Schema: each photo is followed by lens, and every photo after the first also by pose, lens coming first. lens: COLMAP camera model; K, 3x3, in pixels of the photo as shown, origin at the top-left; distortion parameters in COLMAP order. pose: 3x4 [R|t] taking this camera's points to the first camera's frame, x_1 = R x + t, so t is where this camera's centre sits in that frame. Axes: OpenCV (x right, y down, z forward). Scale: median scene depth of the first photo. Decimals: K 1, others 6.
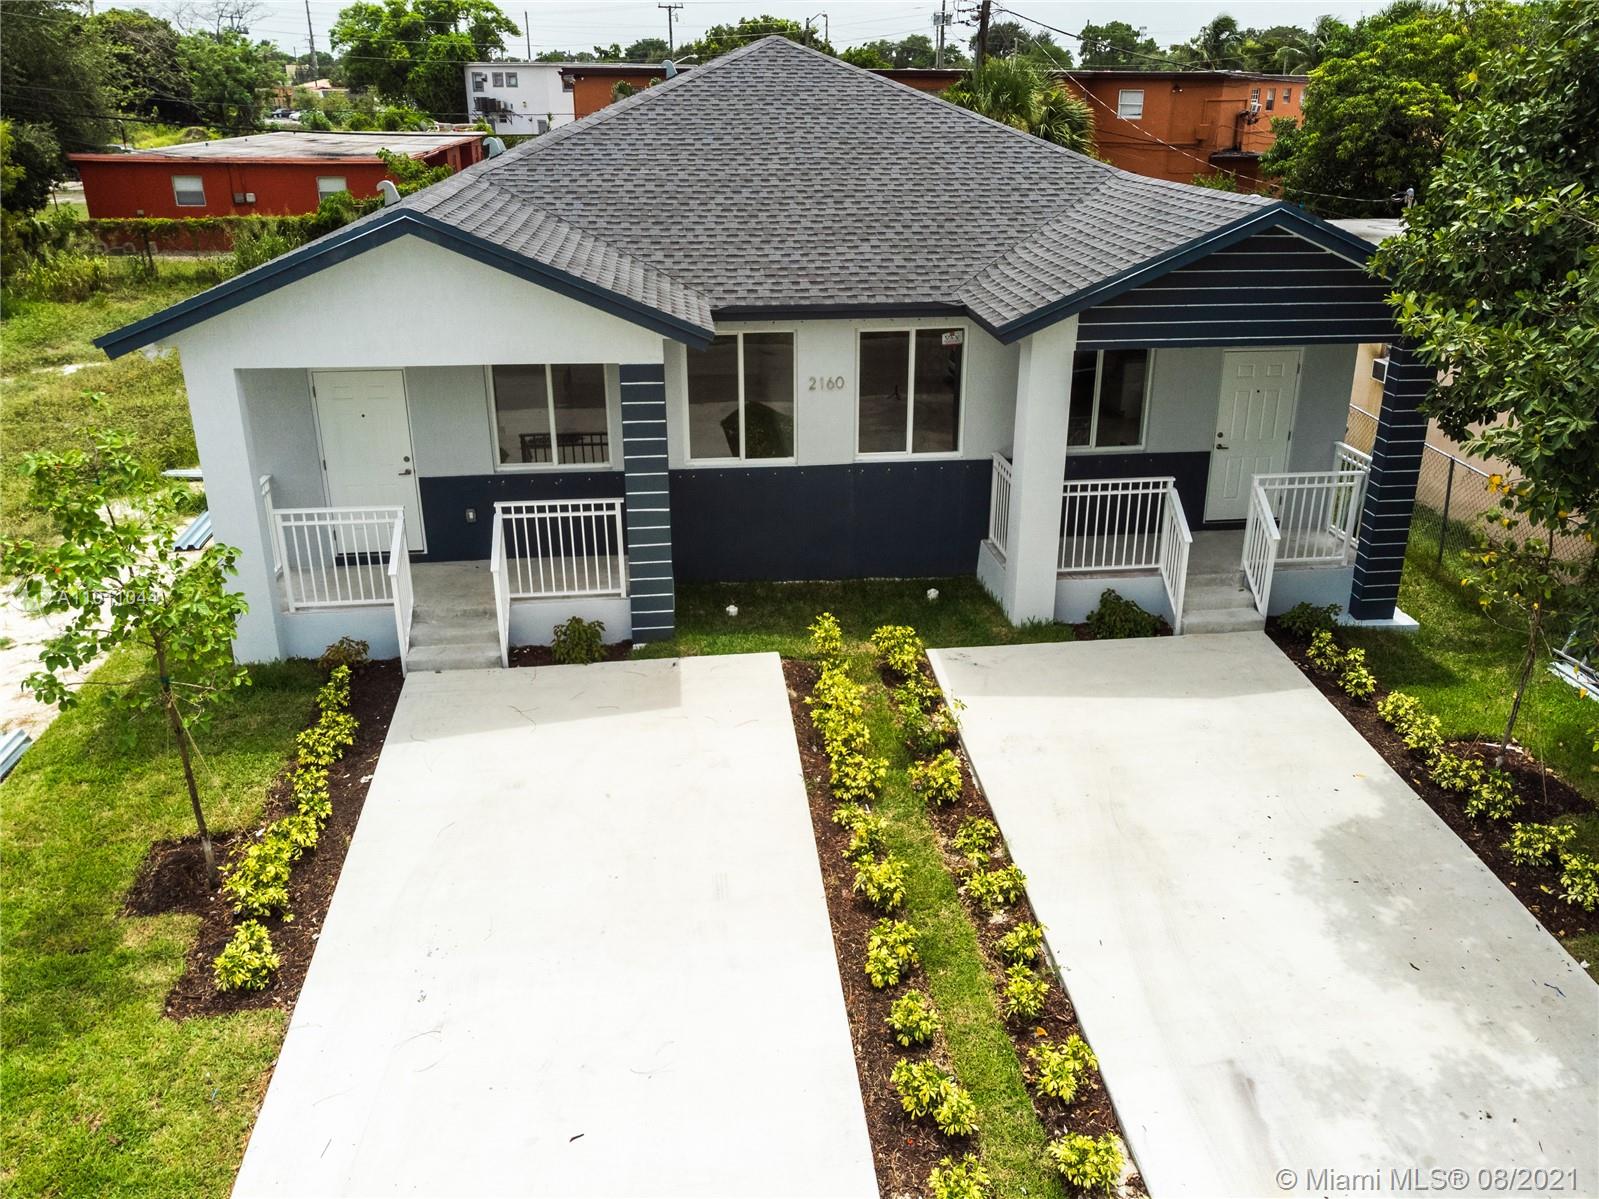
lens RADIAL K [[1244.4, 0, 826.1], [0, 1244.4, 571.3], [0, 0, 1]] dist [0.025210, 0.000132]
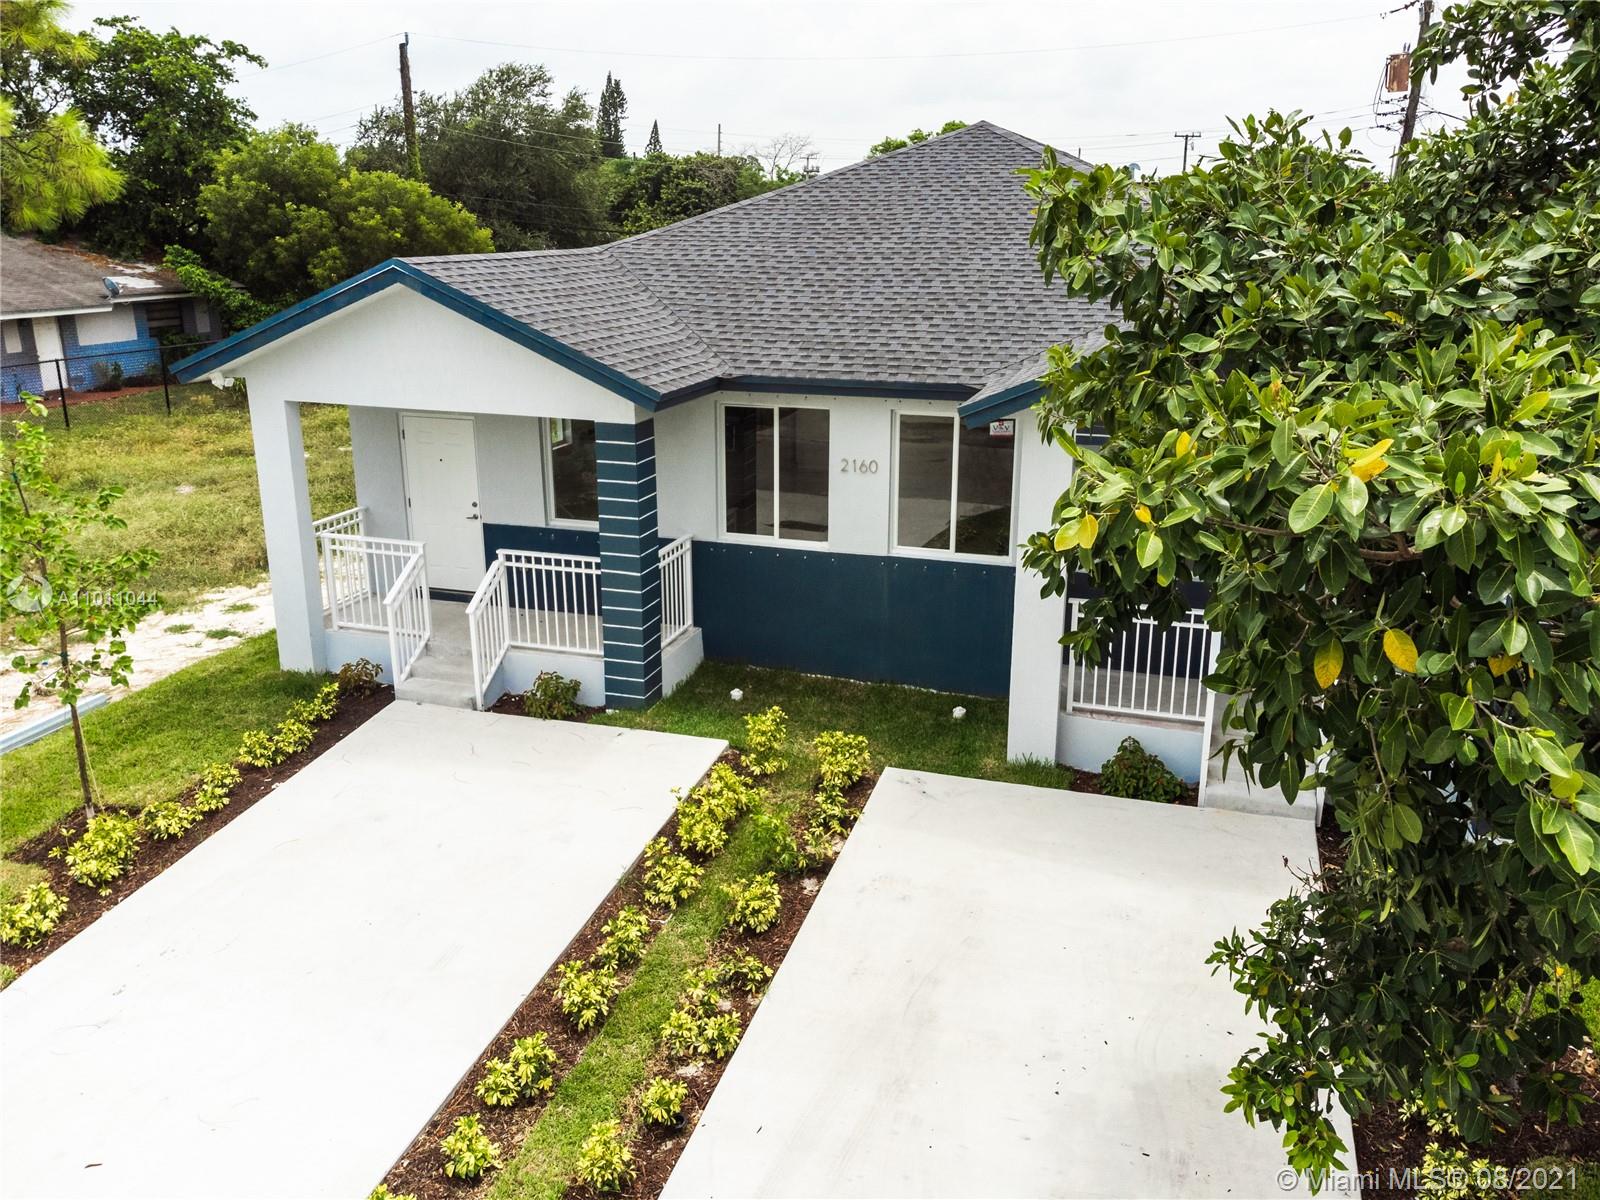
lens RADIAL K [[1245.2, 0, 826.6], [0, 1245.2, 571.8], [0, 0, 1]] dist [0.025210, 0.000132]
pose [[0.912515, 0.113156, -0.393079, 0.387379], [-0.149460, 0.986765, -0.062903, -0.012439], [0.380759, 0.116150, 0.917350, 0.162415]]
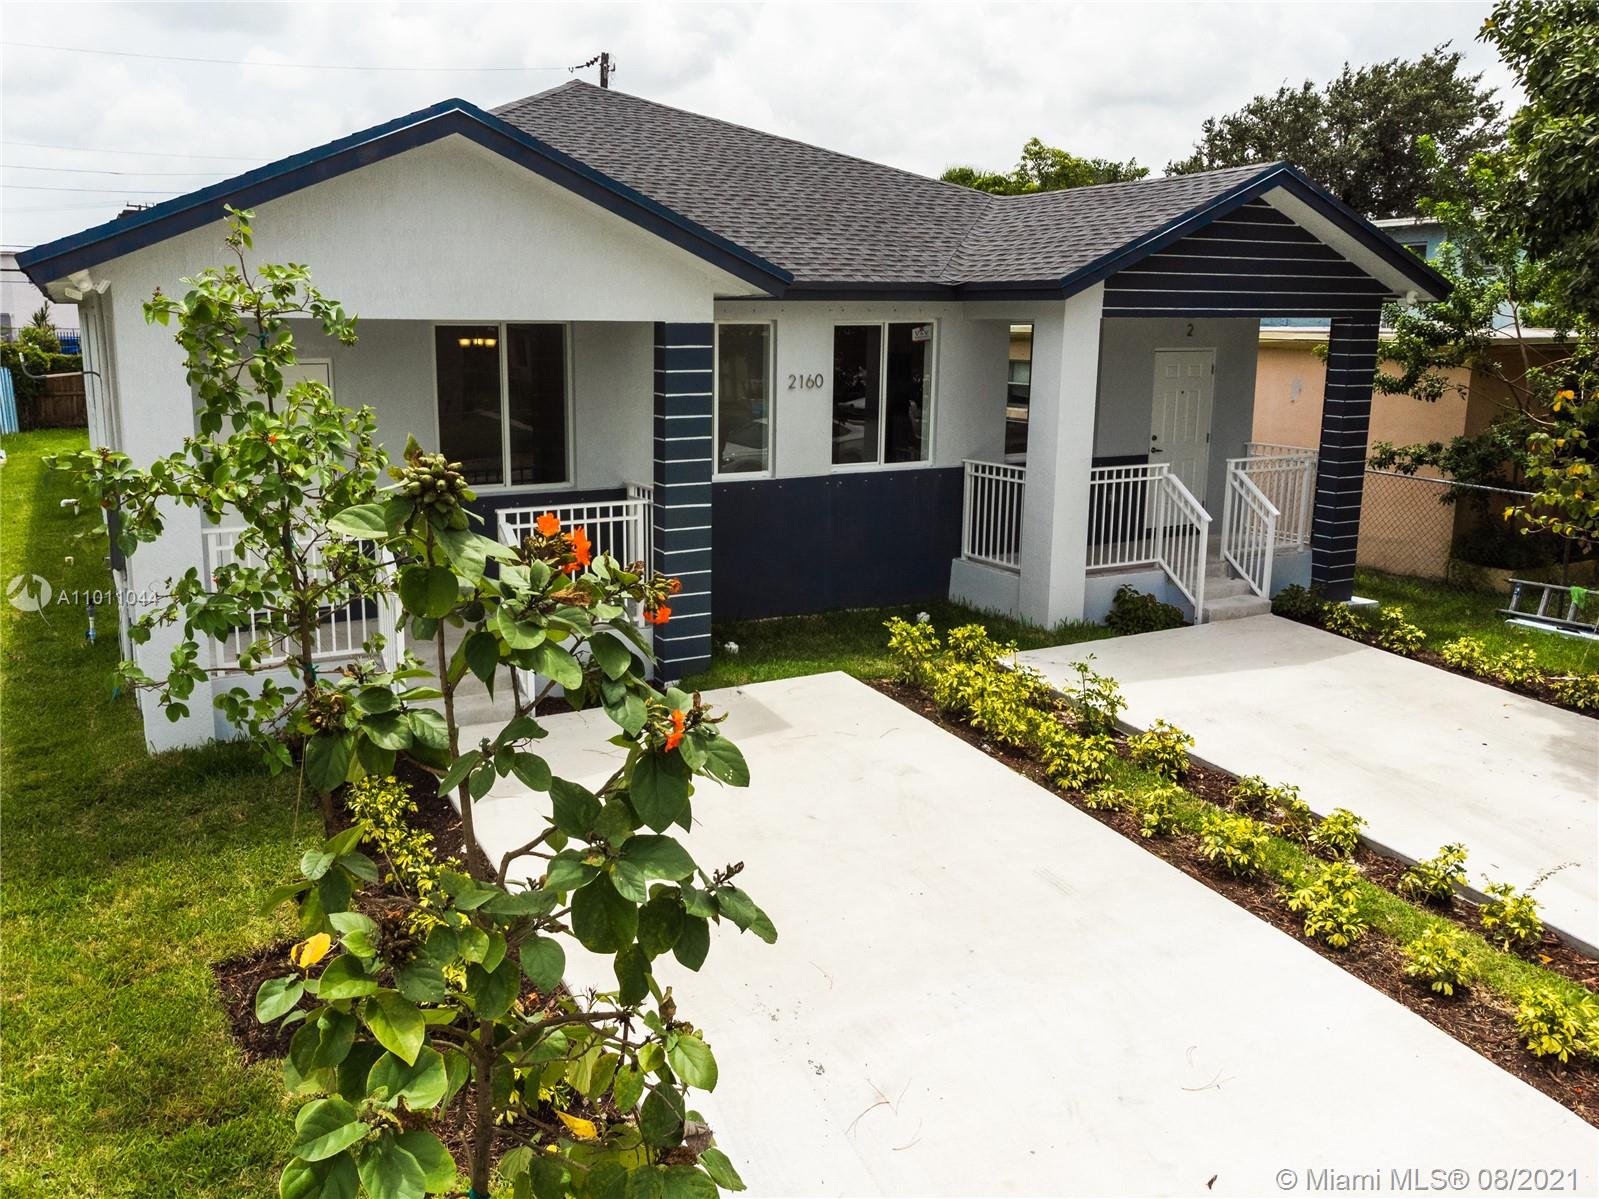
lens RADIAL K [[1274.1, 0, 724.5], [0, 1274.1, 551.3], [0, 0, 1]] dist [0.006743, 0.001684]
pose [[0.943151, -0.062859, 0.326366, -0.393430], [0.121901, 0.978945, -0.163730, 0.118641], [-0.309202, 0.194206, 0.930955, 0.220295]]
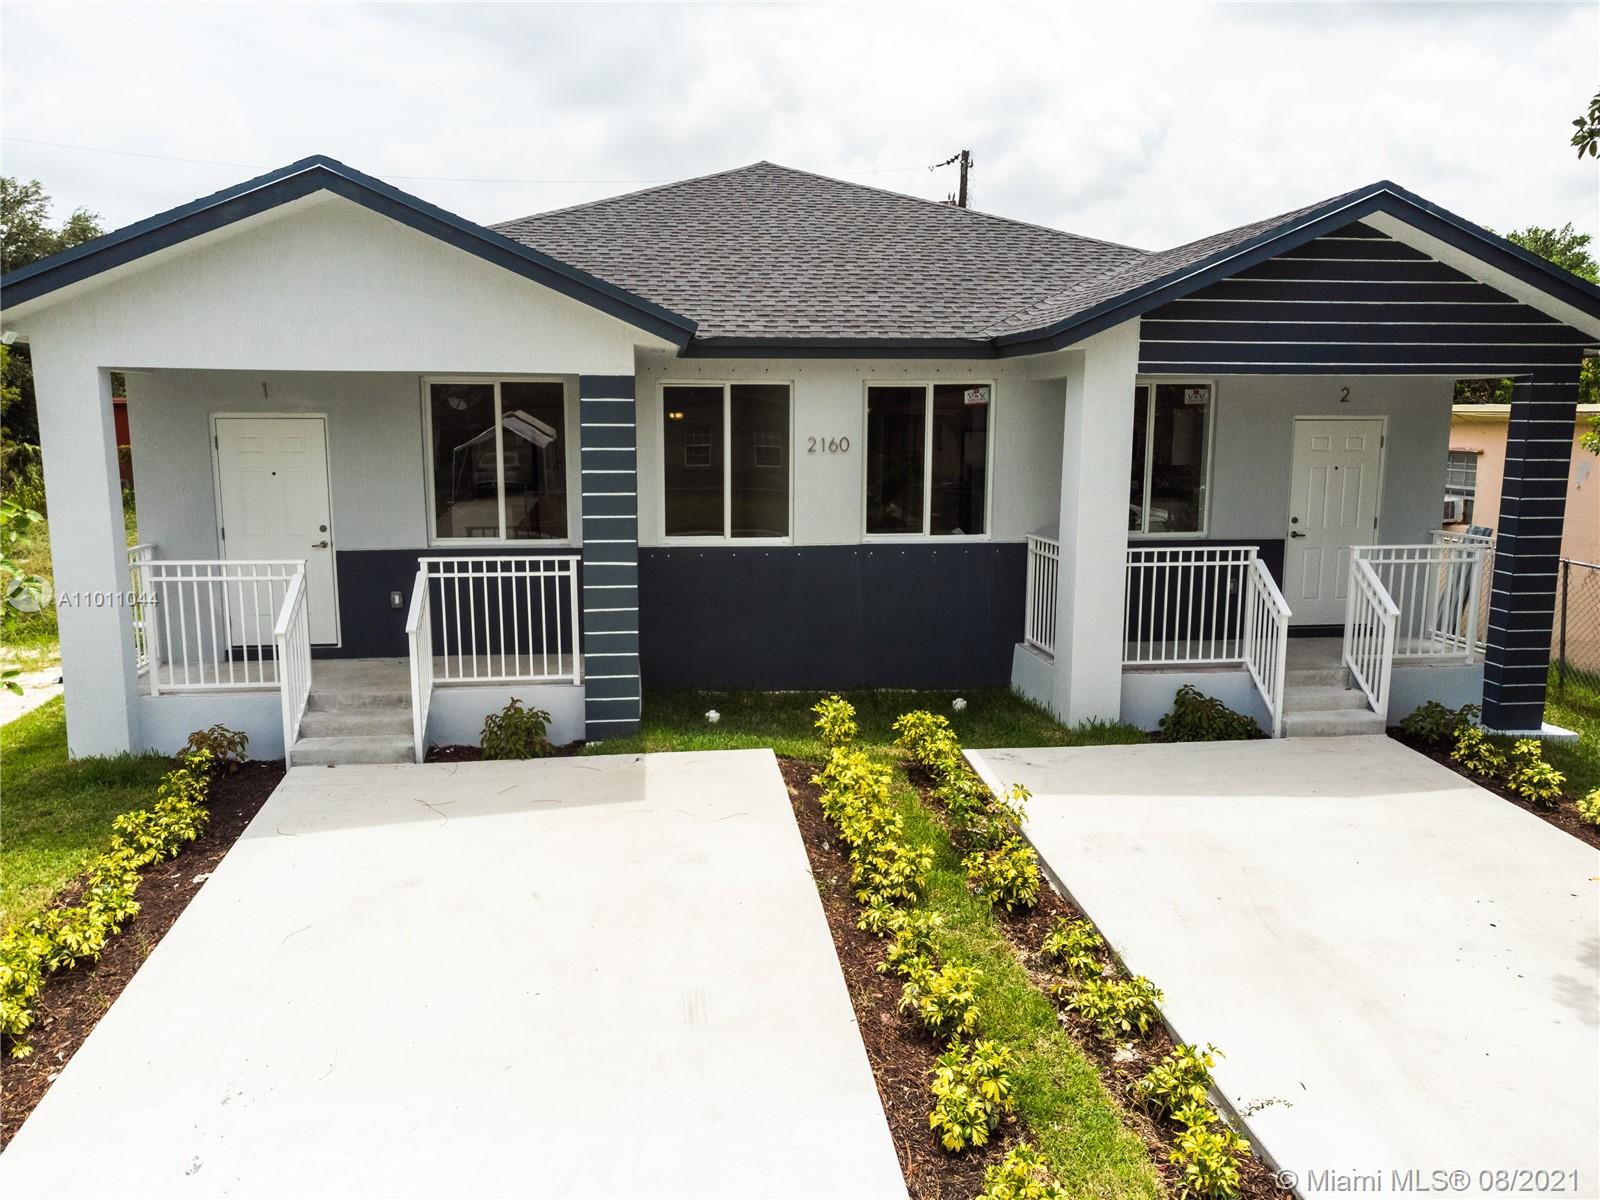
lens RADIAL K [[1191.9, 0, 787.9], [0, 1191.9, 600.6], [0, 0, 1]] dist [-0.010496, 0.051636]
pose [[0.999966, -0.001074, -0.008223, -0.023107], [-0.000693, 0.977290, -0.211906, 0.134238], [0.008264, 0.211904, 0.977255, 0.260860]]
